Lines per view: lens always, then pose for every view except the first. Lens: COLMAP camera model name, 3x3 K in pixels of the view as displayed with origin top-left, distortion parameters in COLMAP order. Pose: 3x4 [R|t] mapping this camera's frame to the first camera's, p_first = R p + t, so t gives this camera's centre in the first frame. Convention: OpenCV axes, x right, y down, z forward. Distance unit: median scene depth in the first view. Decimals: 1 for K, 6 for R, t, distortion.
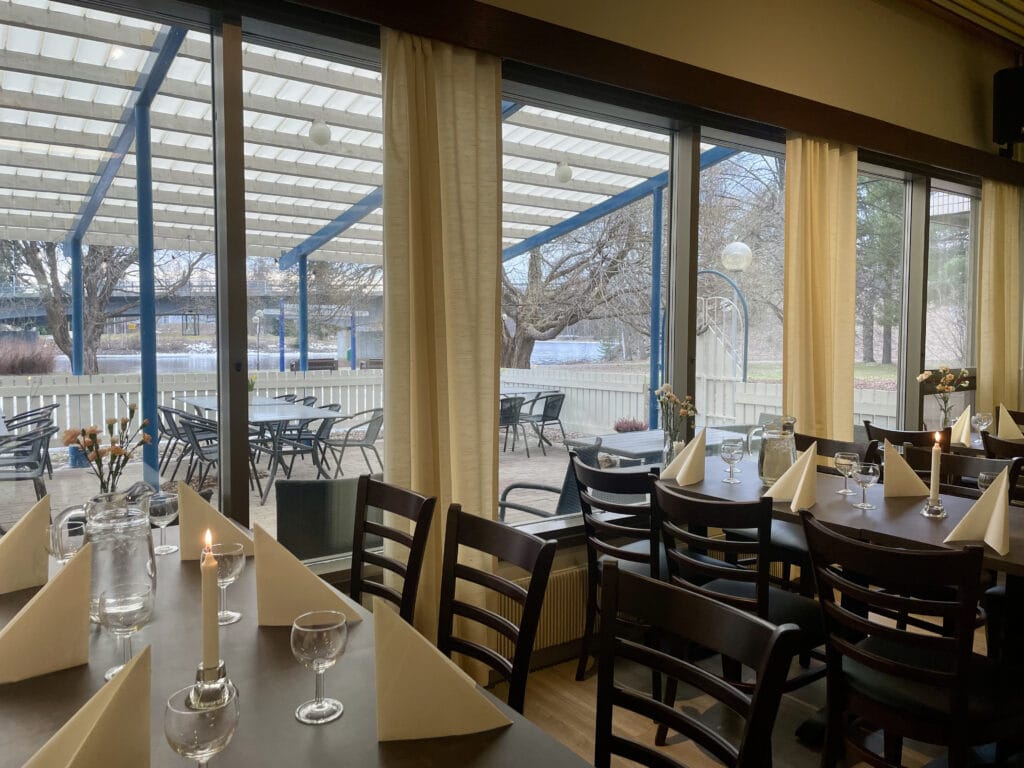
lens RADIAL K [[723.5, 0, 512.0], [0, 723.5, 384.0], [0, 0, 1]] dist [0.002598, -0.049532]
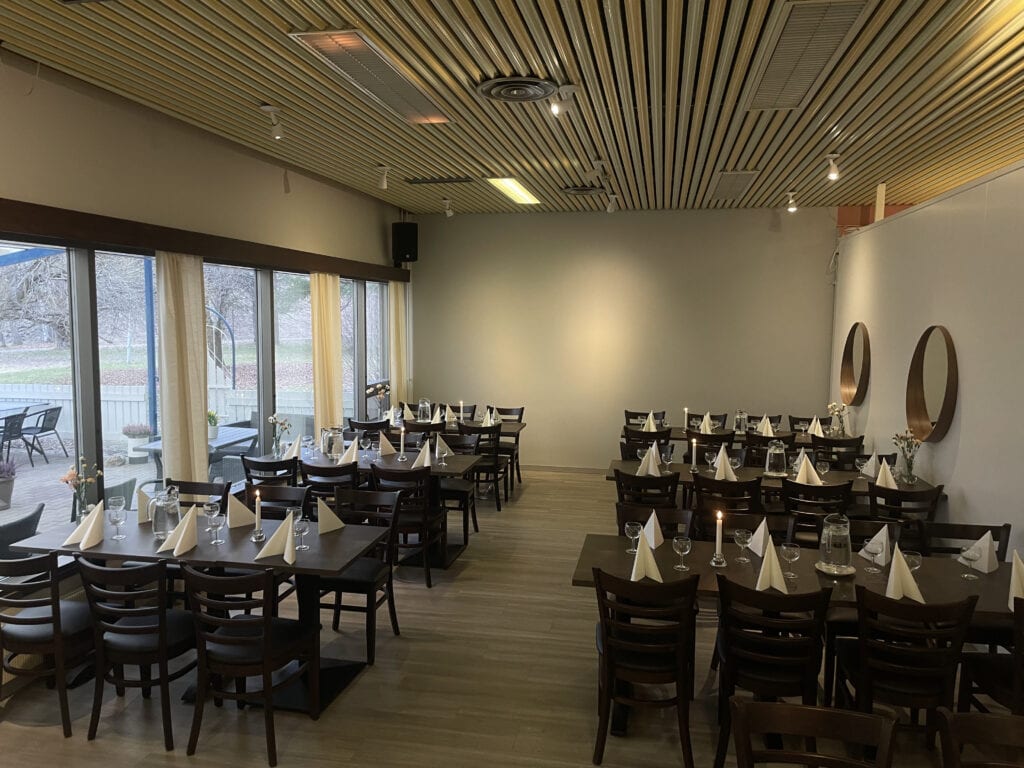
lens RADIAL K [[802.6, 0, 512.0], [0, 802.6, 384.0], [0, 0, 1]] dist [-0.000742, 0.000683]
pose [[0.684628, -0.063567, 0.726116, -0.649733], [0.035928, 0.997922, 0.053486, -0.116010], [-0.728007, -0.010530, 0.685489, -0.662259]]
